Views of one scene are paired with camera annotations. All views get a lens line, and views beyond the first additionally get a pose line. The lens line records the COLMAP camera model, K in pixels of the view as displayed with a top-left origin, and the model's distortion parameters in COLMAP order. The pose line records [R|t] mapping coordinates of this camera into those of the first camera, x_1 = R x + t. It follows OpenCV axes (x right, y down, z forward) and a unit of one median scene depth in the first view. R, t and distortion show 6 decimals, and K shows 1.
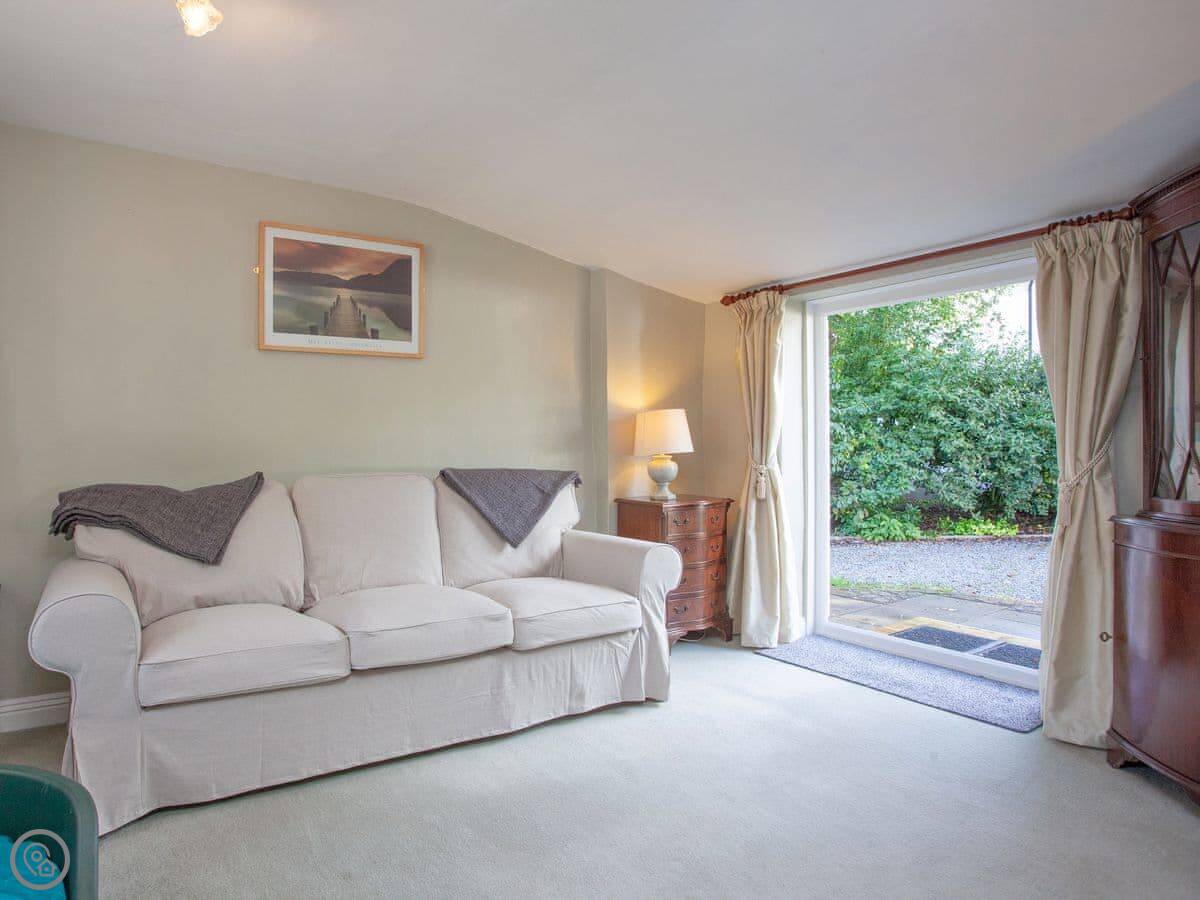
lens RADIAL K [[874.1, 0, 617.6], [0, 874.1, 448.4], [0, 0, 1]] dist [-0.071713, -0.000354]
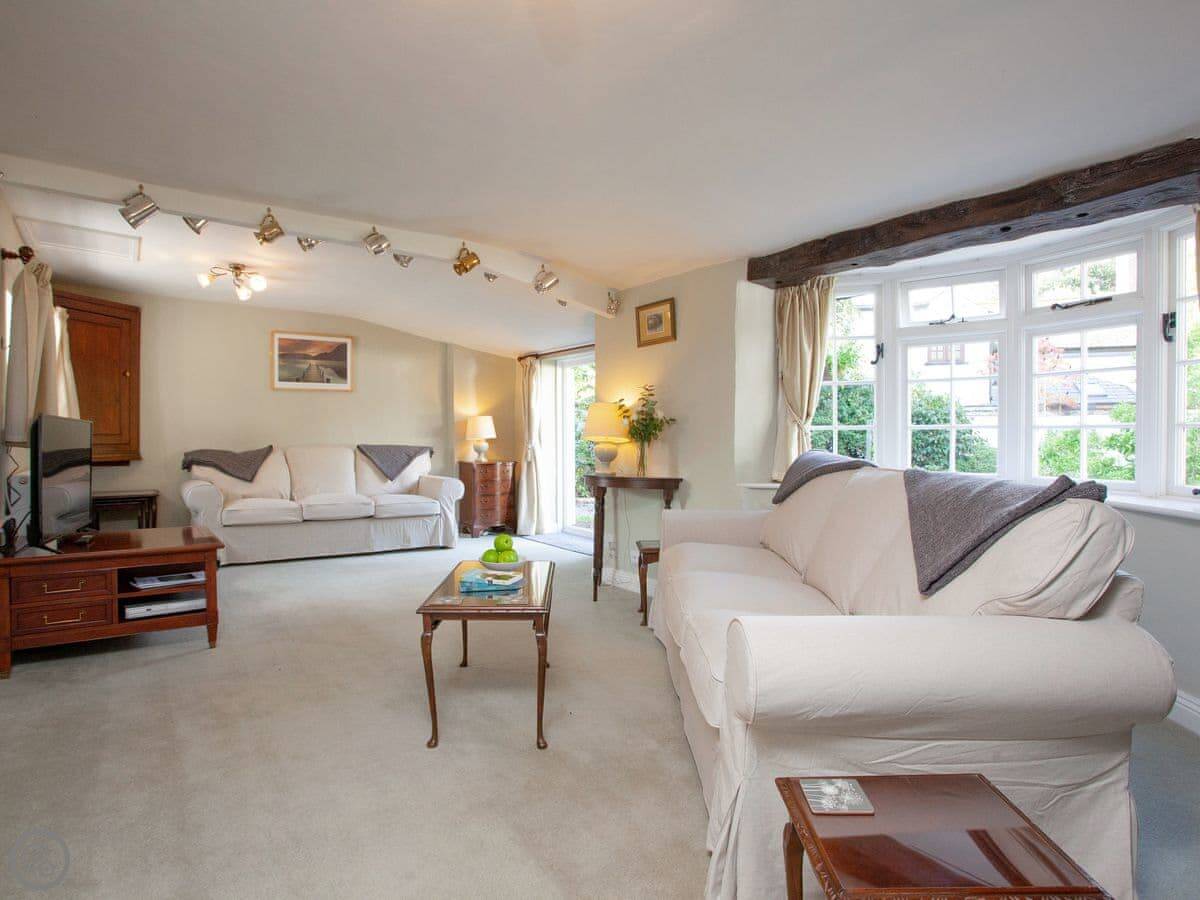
lens RADIAL K [[659.1, 0, 578.8], [0, 659.1, 449.8], [0, 0, 1]] dist [-0.072588, 0.031220]
pose [[0.999786, 0.001906, 0.020593, 0.287985], [-0.002232, 0.999872, 0.015823, 0.009084], [-0.020560, -0.015865, 0.999663, -0.581882]]
